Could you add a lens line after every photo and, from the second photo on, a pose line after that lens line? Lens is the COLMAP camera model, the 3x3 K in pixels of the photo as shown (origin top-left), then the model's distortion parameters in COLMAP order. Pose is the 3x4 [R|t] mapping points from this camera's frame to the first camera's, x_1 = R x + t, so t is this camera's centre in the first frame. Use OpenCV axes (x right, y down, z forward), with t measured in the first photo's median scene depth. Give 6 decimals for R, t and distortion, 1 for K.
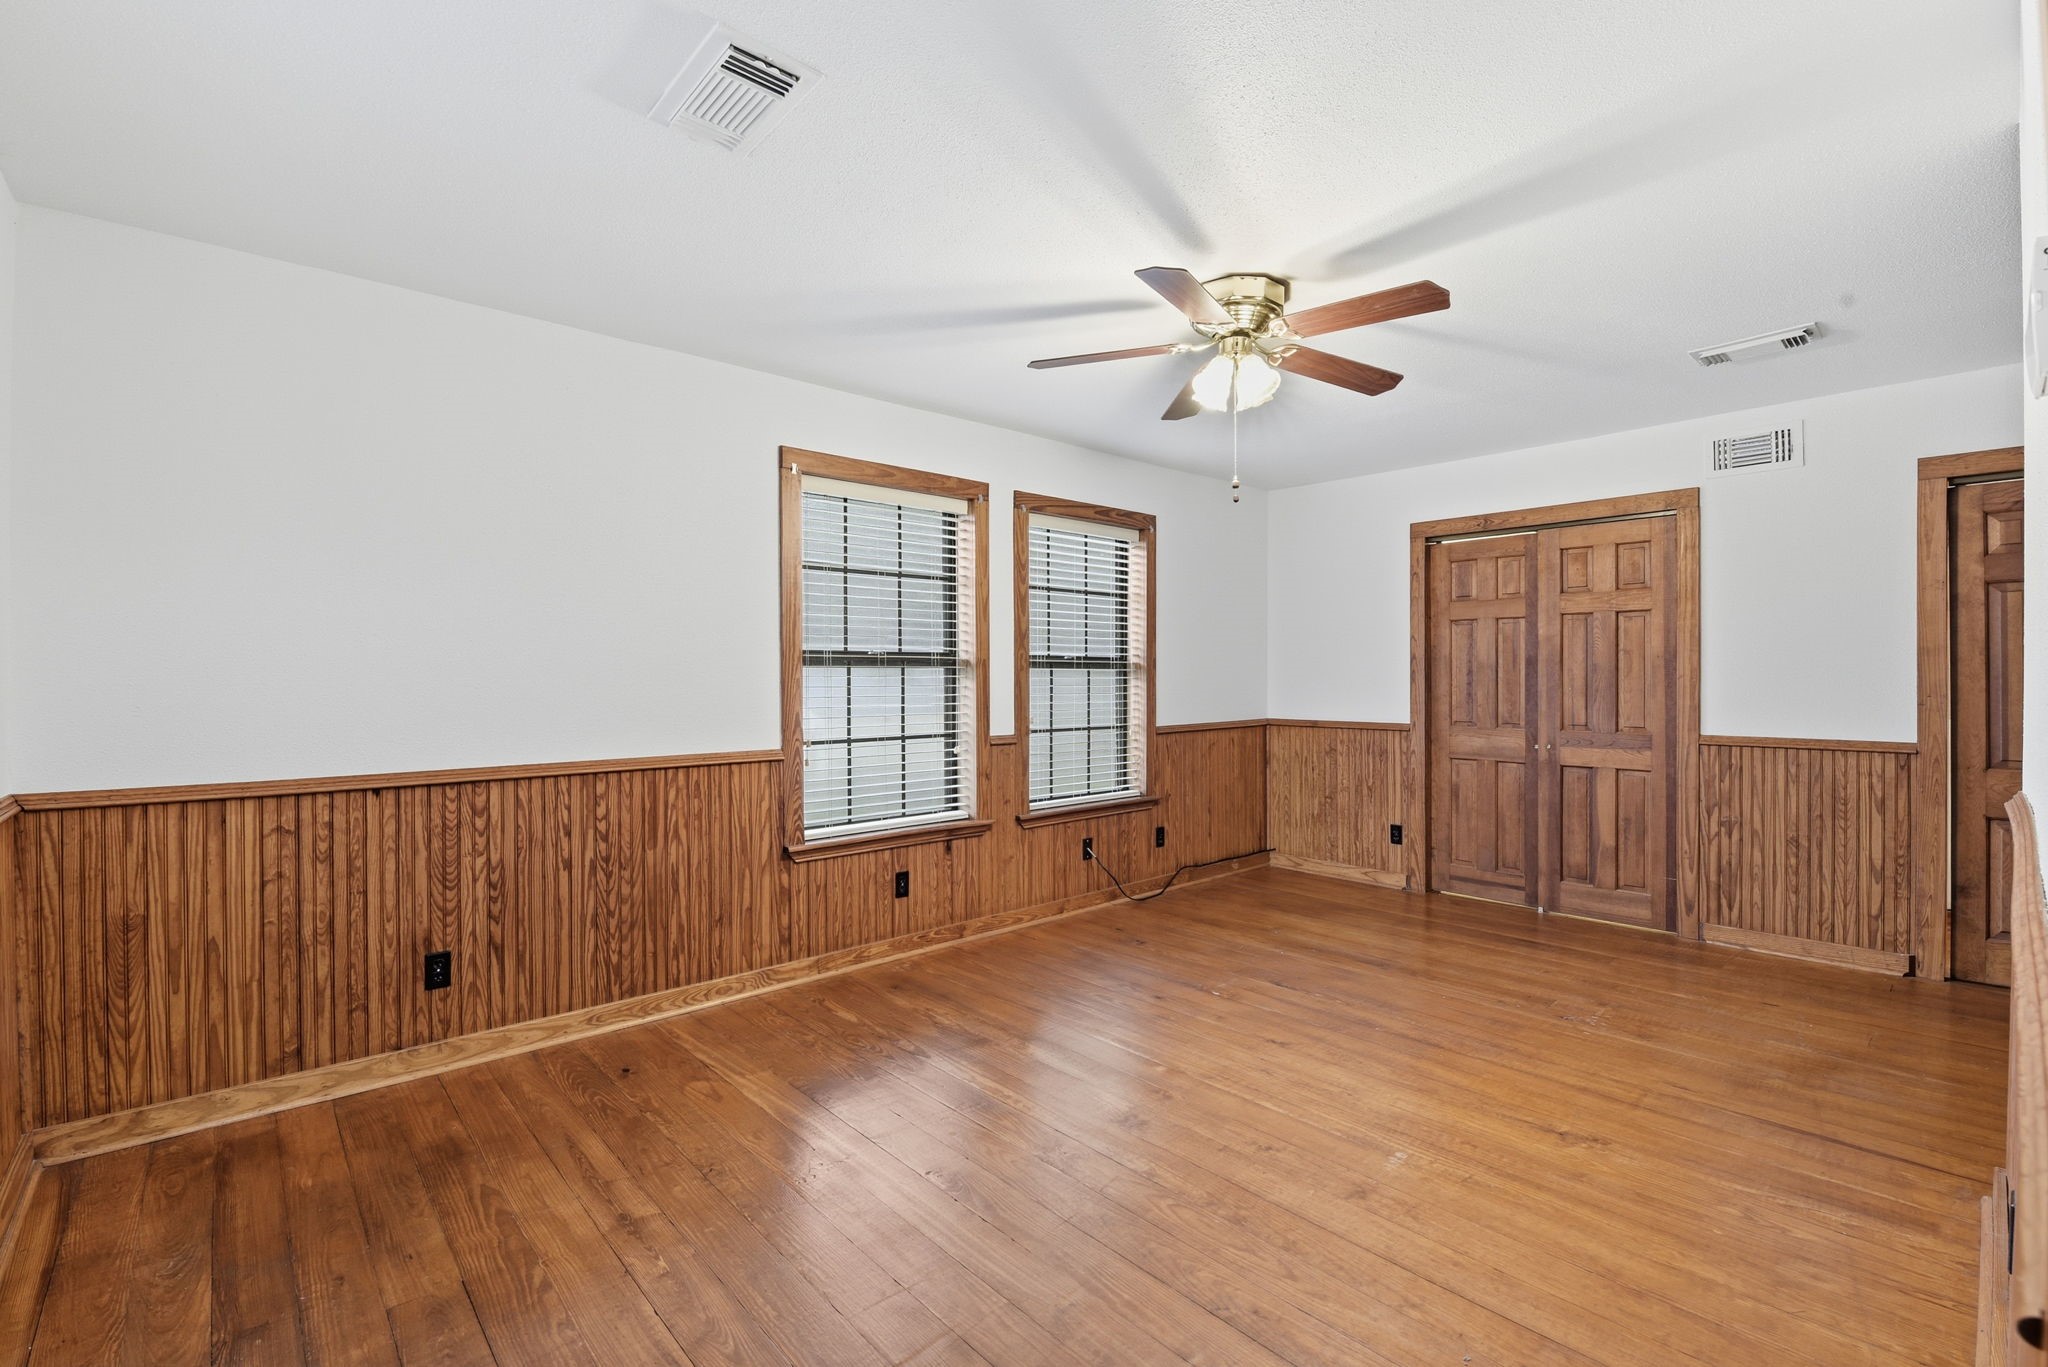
lens RADIAL K [[891.0, 0, 1032.1], [0, 891.0, 678.7], [0, 0, 1]] dist [-0.003520, -0.000400]
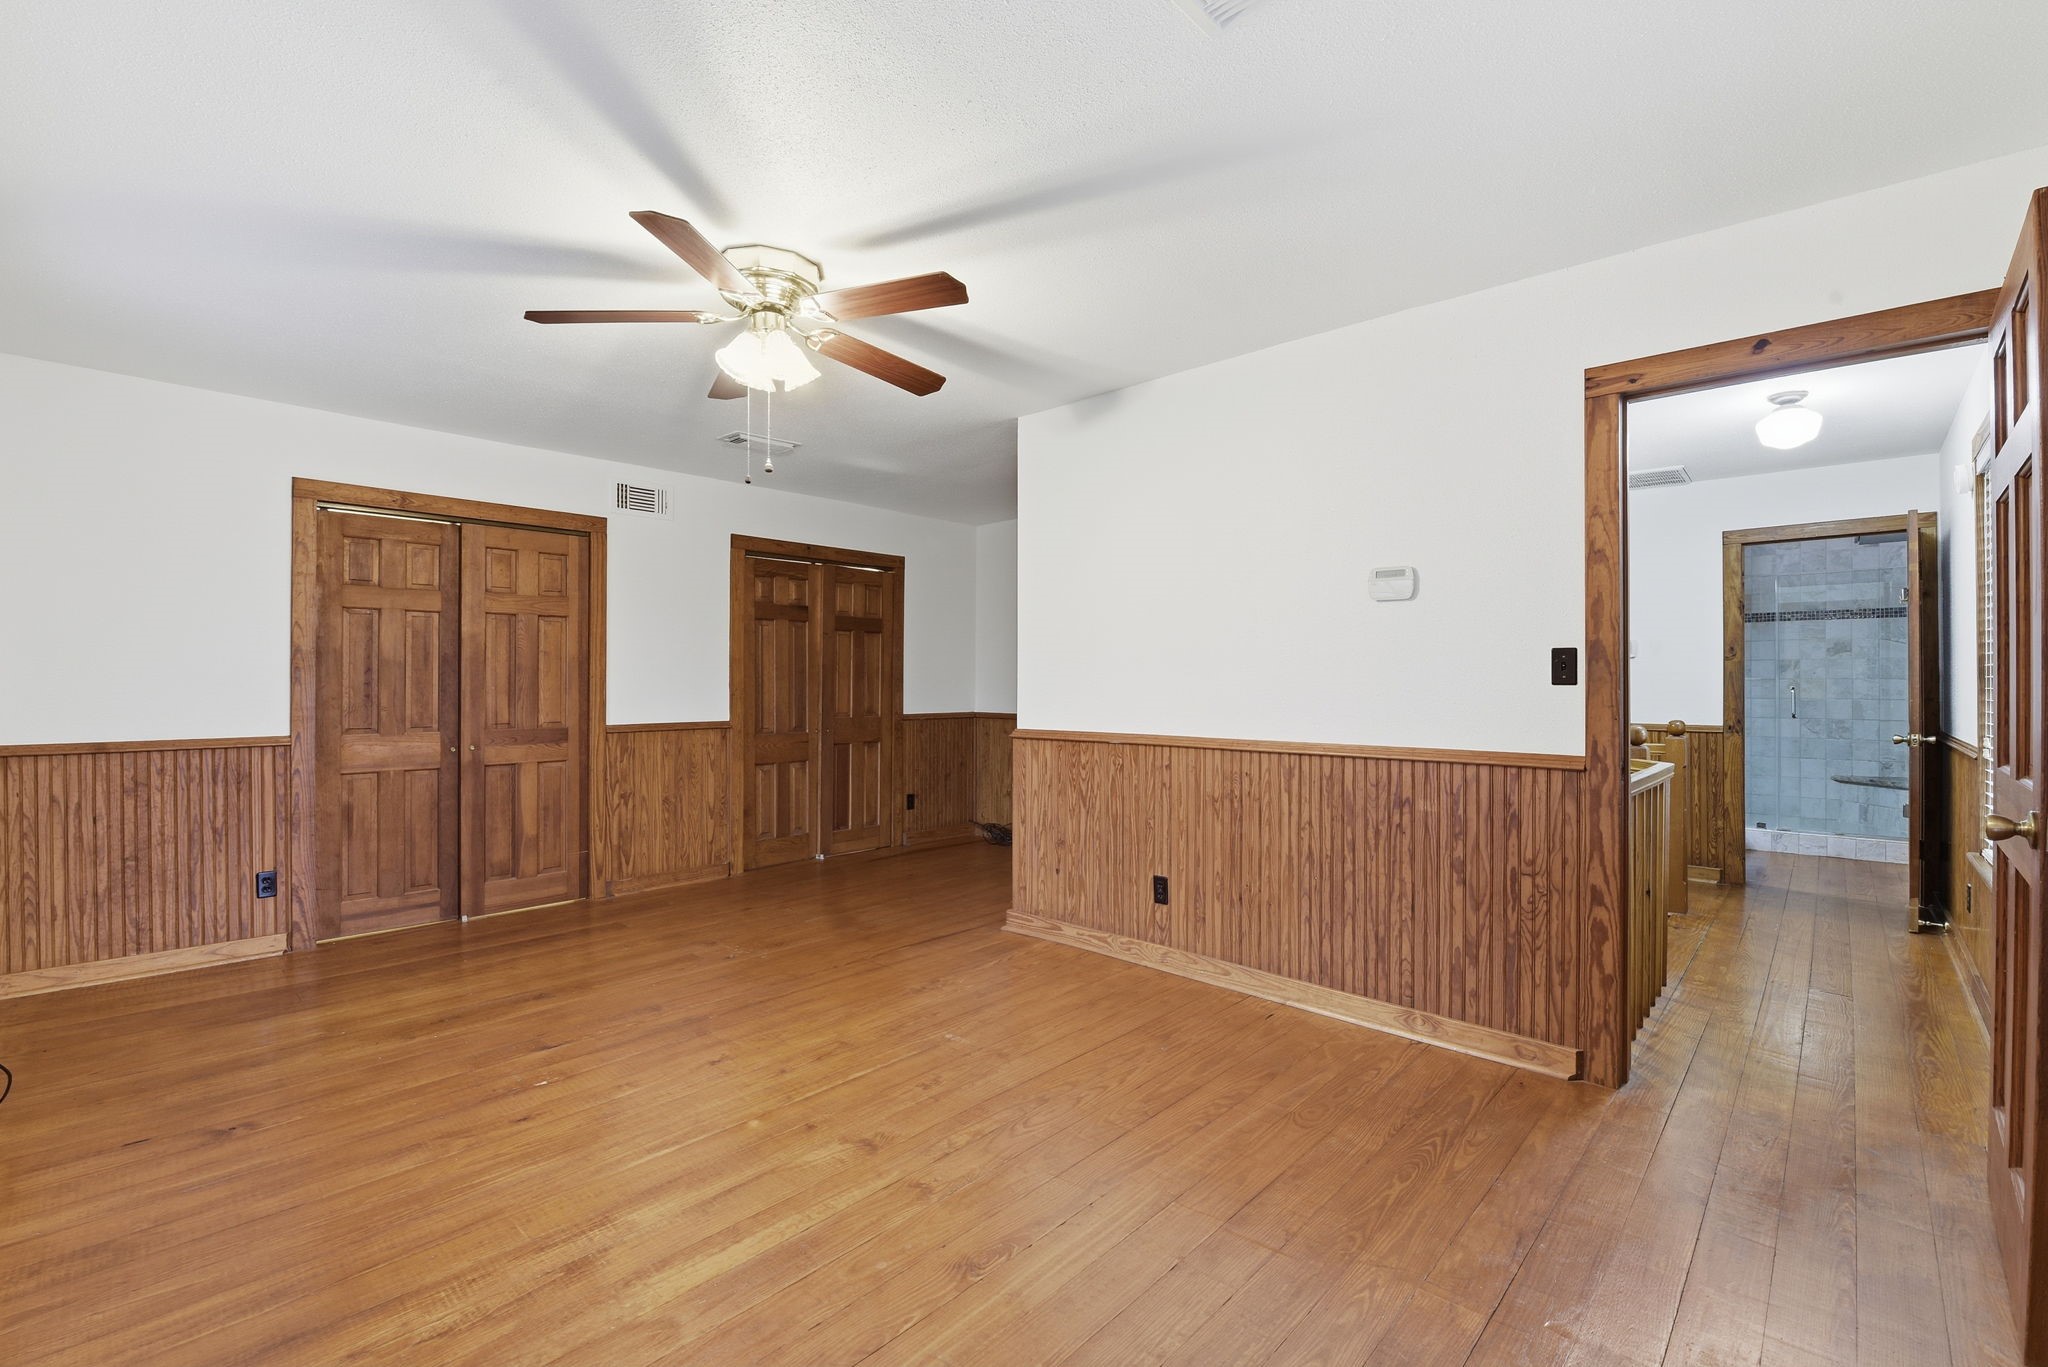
lens RADIAL K [[891.0, 0, 1028.6], [0, 891.0, 691.4], [0, 0, 1]] dist [-0.003520, -0.000400]
pose [[-0.074191, -0.011290, 0.997180, -0.466860], [-0.000681, 0.999936, 0.011271, 0.003397], [-0.997244, 0.000157, -0.074194, 0.502249]]
